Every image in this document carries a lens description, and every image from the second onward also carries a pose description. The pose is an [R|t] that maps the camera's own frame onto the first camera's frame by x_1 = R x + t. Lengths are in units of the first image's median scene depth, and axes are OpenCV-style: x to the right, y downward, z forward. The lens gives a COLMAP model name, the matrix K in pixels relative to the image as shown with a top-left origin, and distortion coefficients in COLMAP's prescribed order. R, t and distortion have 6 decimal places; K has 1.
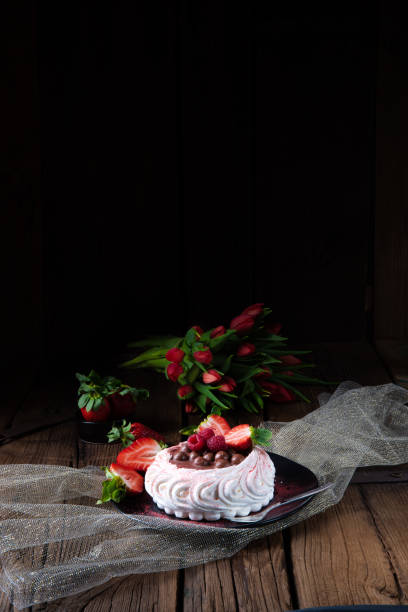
lens RADIAL K [[870.4, 0, 204.0], [0, 870.4, 306.0], [0, 0, 1]] dist [0.032040, 0.076831]
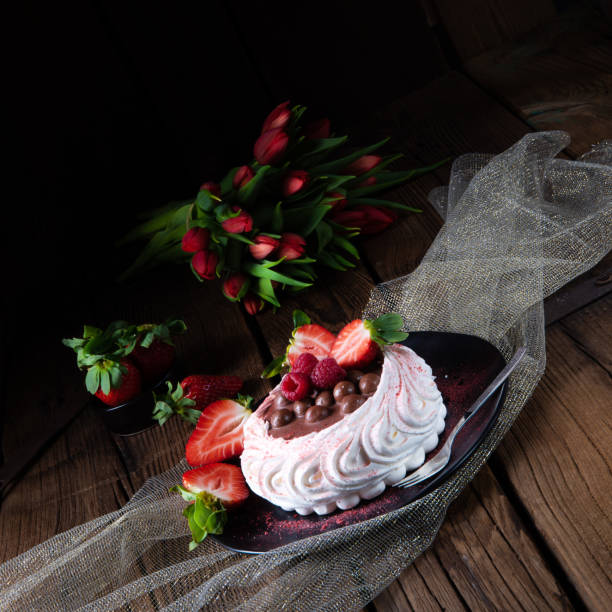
lens RADIAL K [[1280.1, 0, 307.0], [0, 1280.1, 189.1], [0, 0, 1]] dist [0.017499, 0.161471]
pose [[0.901533, -0.430049, 0.047921, 0.014678], [0.422772, 0.899007, 0.114241, -0.063855], [-0.092210, -0.082732, 0.992297, 0.130990]]
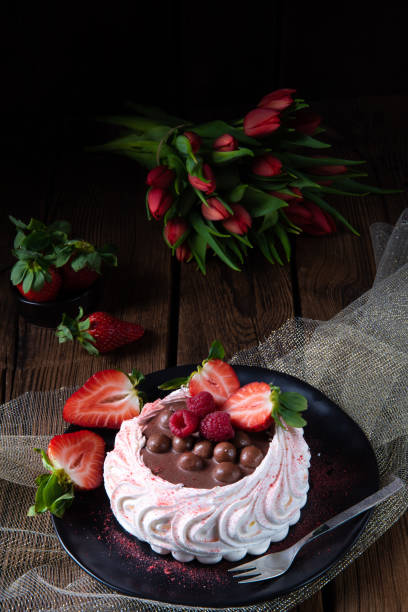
lens RADIAL K [[925.4, 0, 204.0], [0, 925.4, 306.0], [0, 0, 1]] dist [0.039508, 0.084734]
pose [[0.999878, -0.002849, -0.015344, 0.015698], [0.008483, 0.924499, 0.381091, -0.167731], [0.013100, -0.381174, 0.924410, 0.429749]]
